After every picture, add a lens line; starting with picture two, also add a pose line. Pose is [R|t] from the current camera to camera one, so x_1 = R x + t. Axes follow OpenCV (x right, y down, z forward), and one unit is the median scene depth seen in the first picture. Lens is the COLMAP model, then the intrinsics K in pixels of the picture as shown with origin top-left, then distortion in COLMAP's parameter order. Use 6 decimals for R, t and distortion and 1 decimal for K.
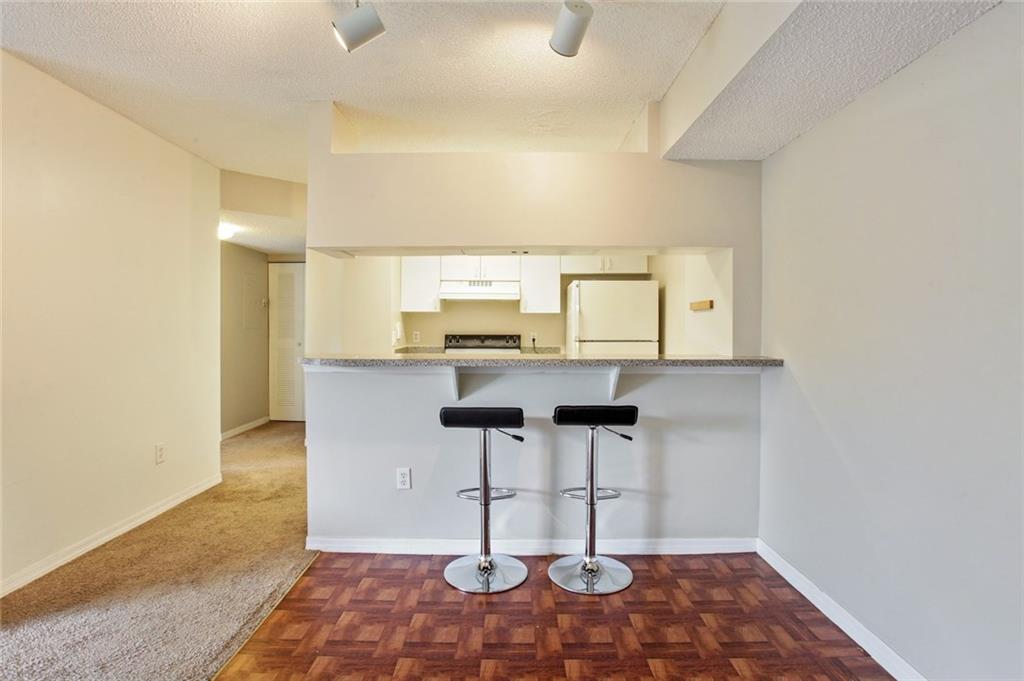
lens RADIAL K [[532.2, 0, 507.2], [0, 532.2, 333.7], [0, 0, 1]] dist [-0.021223, 0.001850]
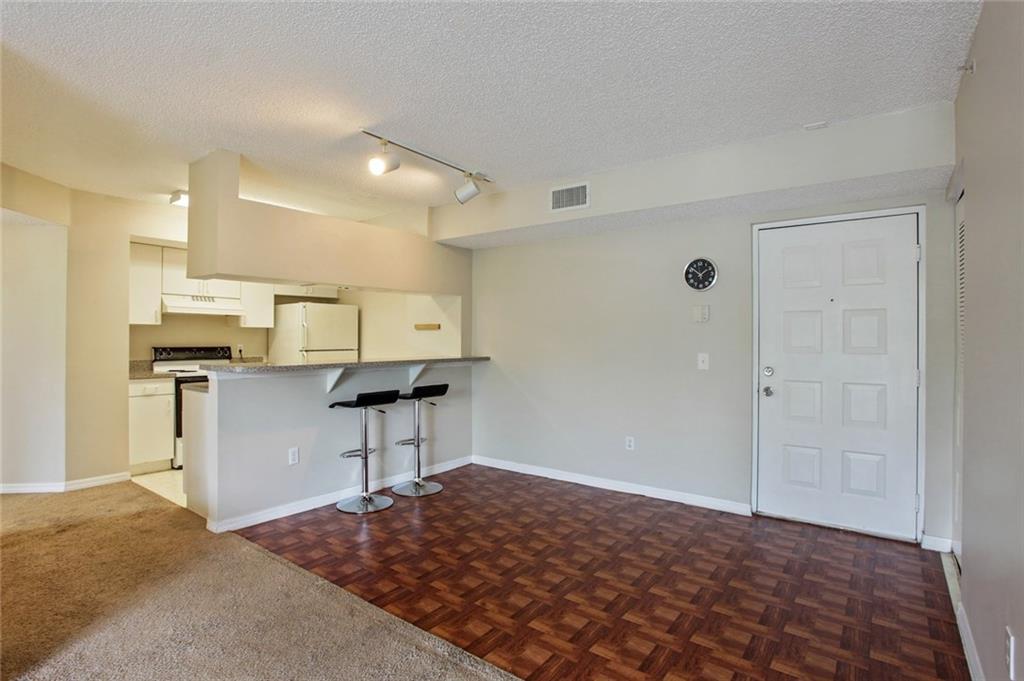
lens RADIAL K [[532.2, 0, 504.8], [0, 532.2, 340.5], [0, 0, 1]] dist [-0.021223, 0.001850]
pose [[0.588515, -0.005002, 0.808471, -0.582860], [0.007781, 0.999970, 0.000523, -0.007004], [-0.808449, 0.005983, 0.588536, -0.120927]]
